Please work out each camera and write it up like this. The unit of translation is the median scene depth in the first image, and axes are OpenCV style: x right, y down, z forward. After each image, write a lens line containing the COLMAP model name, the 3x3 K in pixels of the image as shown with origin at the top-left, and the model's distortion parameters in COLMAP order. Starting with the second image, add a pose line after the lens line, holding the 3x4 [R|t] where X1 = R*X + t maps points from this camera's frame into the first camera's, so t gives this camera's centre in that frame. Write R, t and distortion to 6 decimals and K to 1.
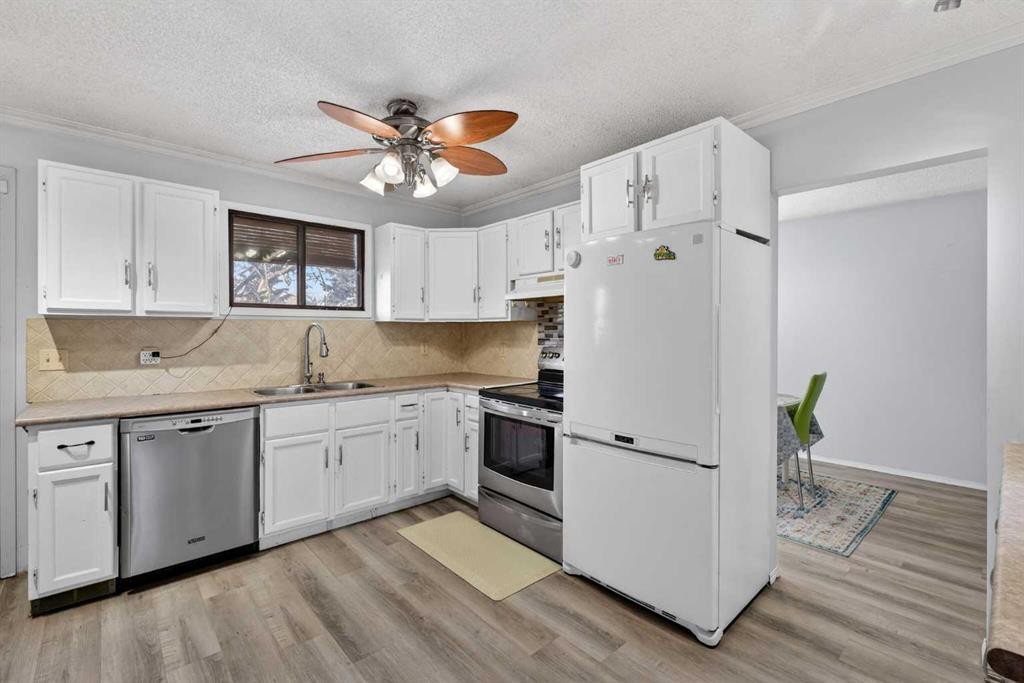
lens RADIAL K [[451.7, 0, 505.3], [0, 451.7, 337.3], [0, 0, 1]] dist [0.000015, -0.000387]
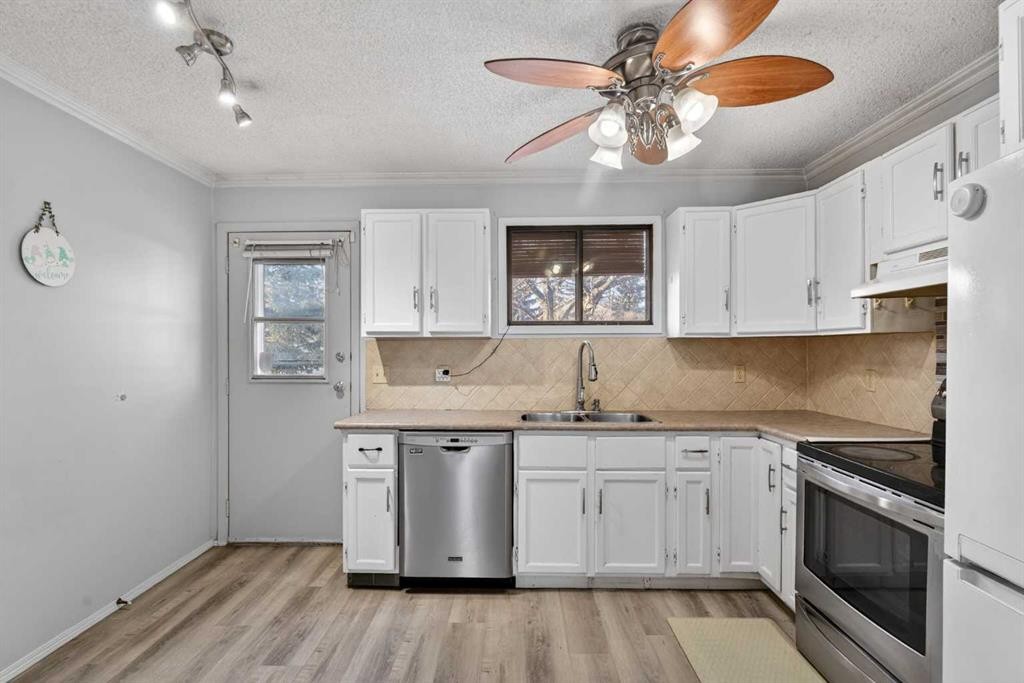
lens RADIAL K [[496.8, 0, 509.3], [0, 496.8, 355.6], [0, 0, 1]] dist [0.000494, 0.000157]
pose [[0.732805, 0.005545, -0.680416, 0.124019], [-0.006297, 0.999979, 0.001368, -0.004215], [0.680409, 0.003282, 0.732825, 0.219594]]
